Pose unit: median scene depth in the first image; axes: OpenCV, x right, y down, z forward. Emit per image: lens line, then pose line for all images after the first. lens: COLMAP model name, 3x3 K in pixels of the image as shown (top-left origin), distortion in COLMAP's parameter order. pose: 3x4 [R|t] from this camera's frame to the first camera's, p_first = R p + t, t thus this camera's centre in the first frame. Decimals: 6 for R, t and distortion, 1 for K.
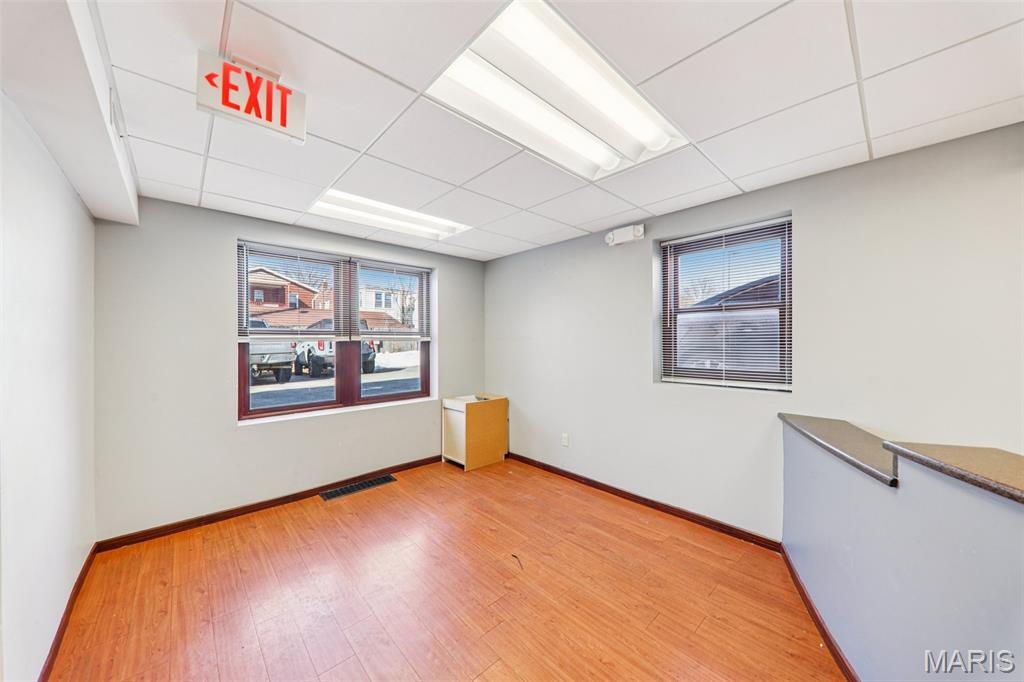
lens RADIAL K [[356.9, 0, 504.4], [0, 356.9, 337.4], [0, 0, 1]] dist [0.013760, -0.004147]
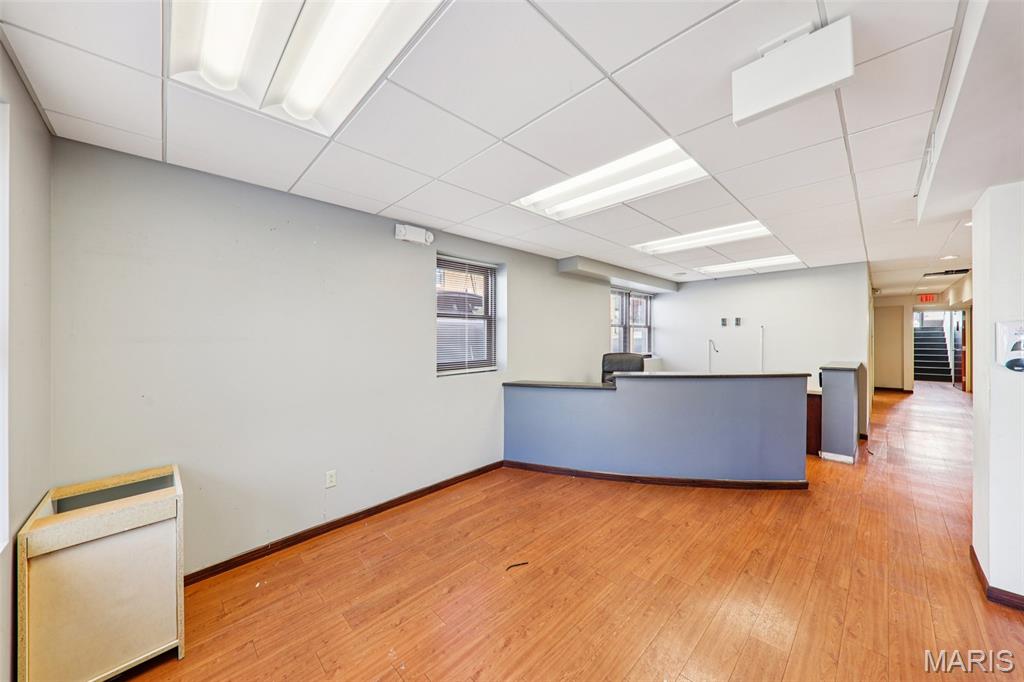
lens RADIAL K [[356.9, 0, 529.2], [0, 356.9, 340.7], [0, 0, 1]] dist [0.013760, -0.004147]
pose [[-0.067477, -0.008577, 0.997684, -0.748312], [0.004048, 0.999952, 0.008870, -0.000034], [-0.997713, 0.004638, -0.067439, 0.824233]]
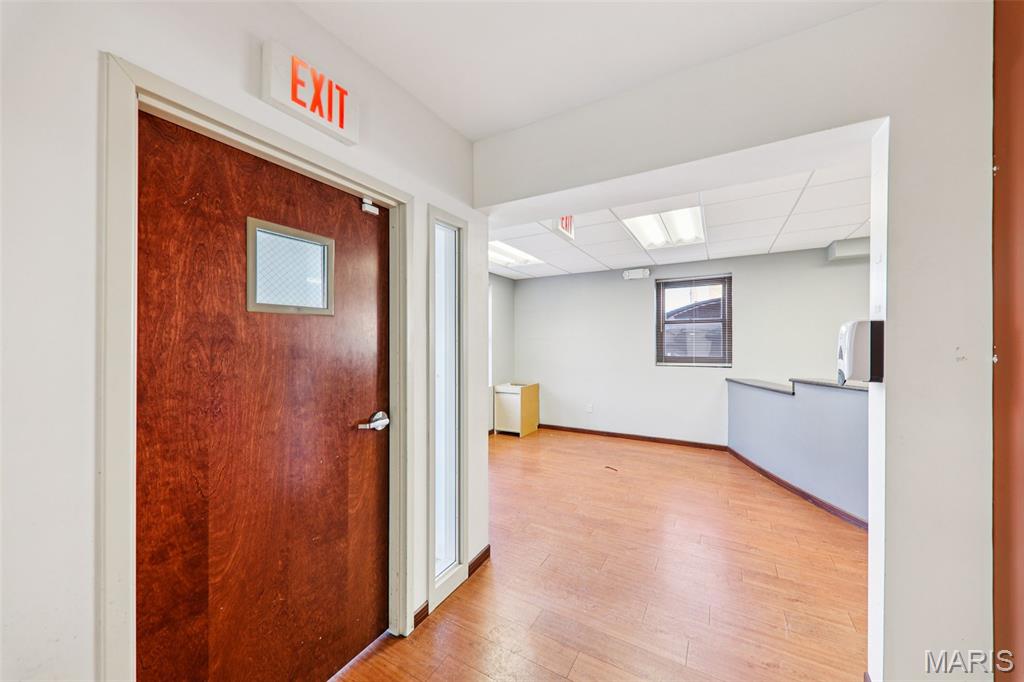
lens RADIAL K [[356.9, 0, 513.5], [0, 356.9, 341.3], [0, 0, 1]] dist [0.013760, -0.004147]
pose [[0.950247, 0.000720, 0.311497, -0.744579], [-0.000489, 1.000000, -0.000821, 0.016316], [-0.311498, 0.000627, 0.950247, -0.374144]]
